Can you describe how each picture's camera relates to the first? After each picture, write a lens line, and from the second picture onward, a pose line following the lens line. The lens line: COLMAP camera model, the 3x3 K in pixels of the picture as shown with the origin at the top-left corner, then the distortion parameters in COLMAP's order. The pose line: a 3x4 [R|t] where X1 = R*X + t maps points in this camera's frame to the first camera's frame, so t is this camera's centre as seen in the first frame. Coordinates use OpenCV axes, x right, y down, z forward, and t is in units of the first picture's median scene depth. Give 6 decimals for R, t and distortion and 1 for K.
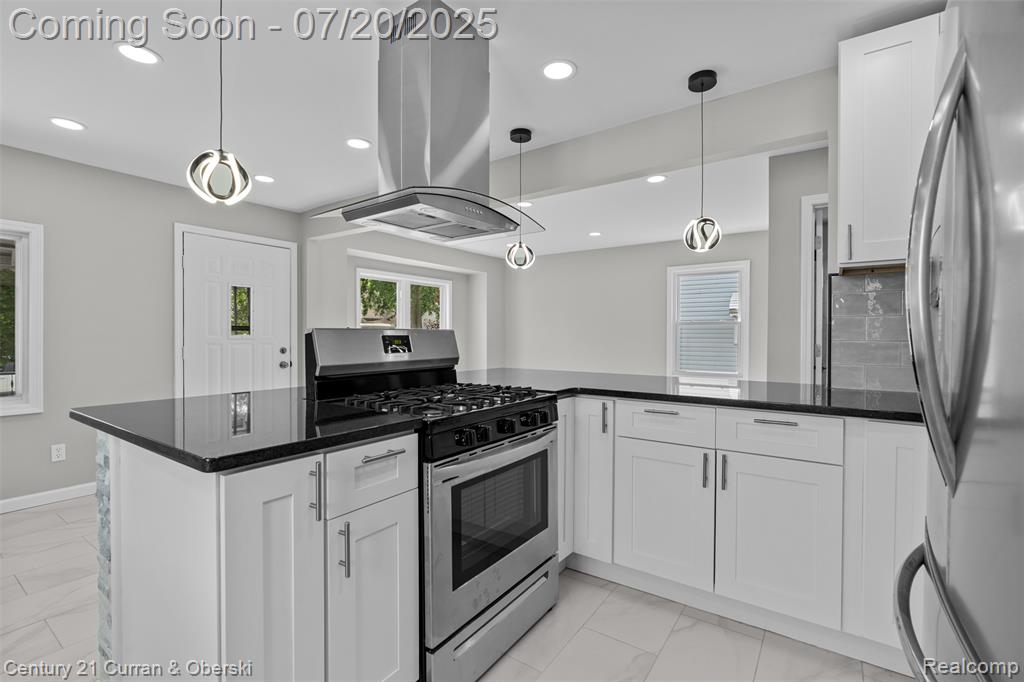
lens RADIAL K [[453.7, 0, 515.3], [0, 453.7, 338.8], [0, 0, 1]] dist [-0.000010, 0.000029]
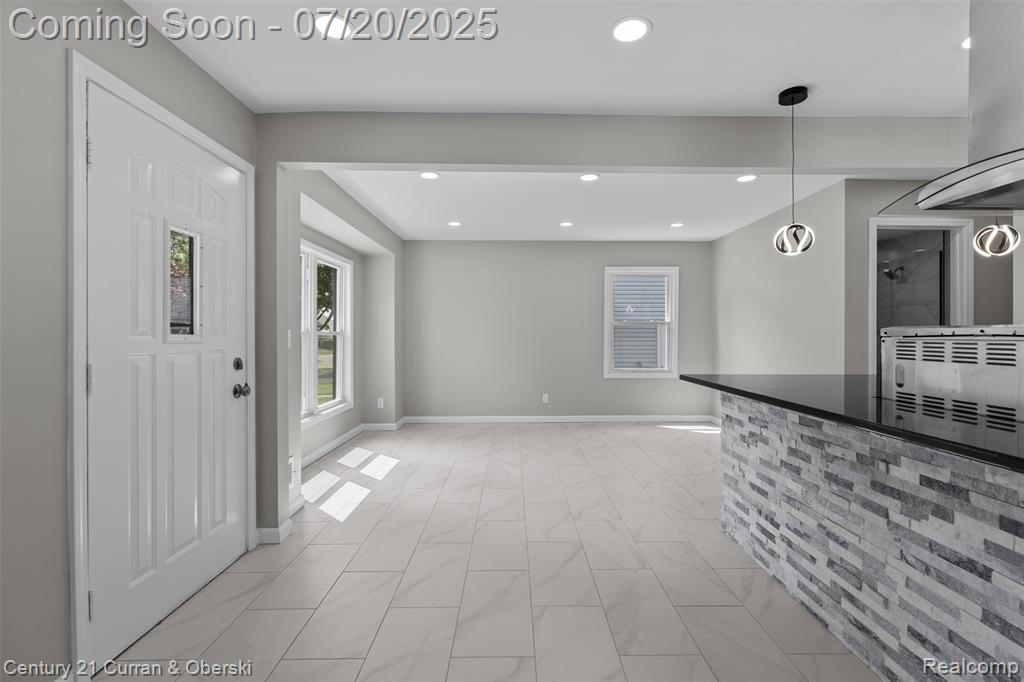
lens RADIAL K [[458.9, 0, 517.7], [0, 458.9, 335.7], [0, 0, 1]] dist [-0.000470, 0.000047]
pose [[0.815207, -0.003658, 0.579158, -0.742070], [0.006517, 0.999975, -0.002858, -0.004604], [-0.579133, 0.006104, 0.815210, 0.500503]]
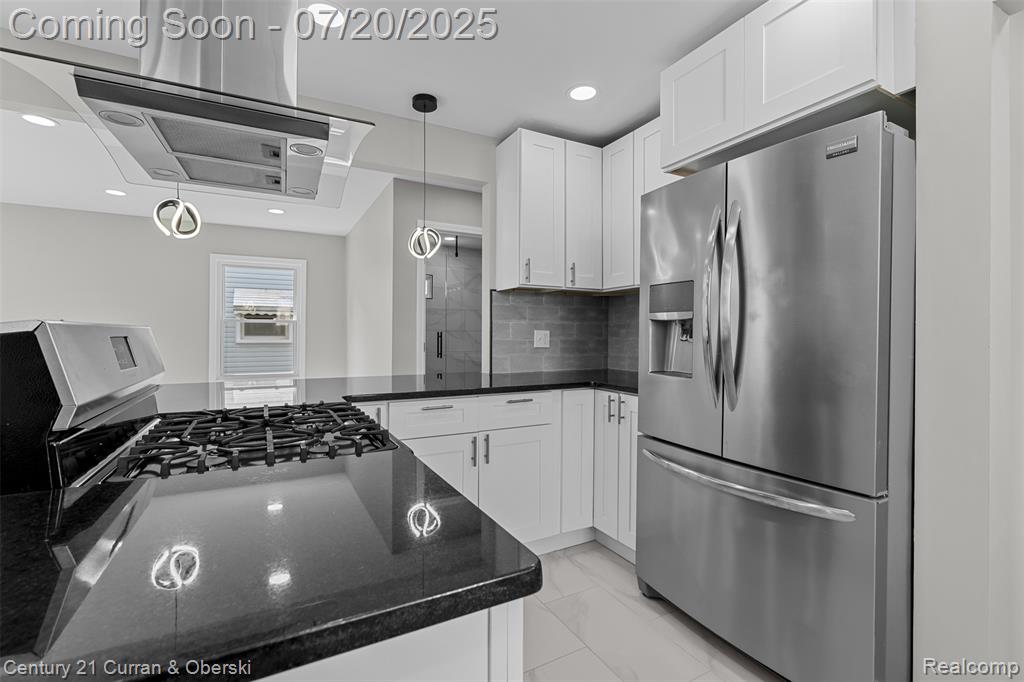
lens RADIAL K [[453.8, 0, 519.0], [0, 453.8, 333.7], [0, 0, 1]] dist [-0.003865, -0.000267]
pose [[0.470908, 0.001255, 0.882181, -0.274823], [0.005654, 0.999974, -0.004441, -0.002565], [-0.882164, 0.007079, 0.470889, 0.177041]]
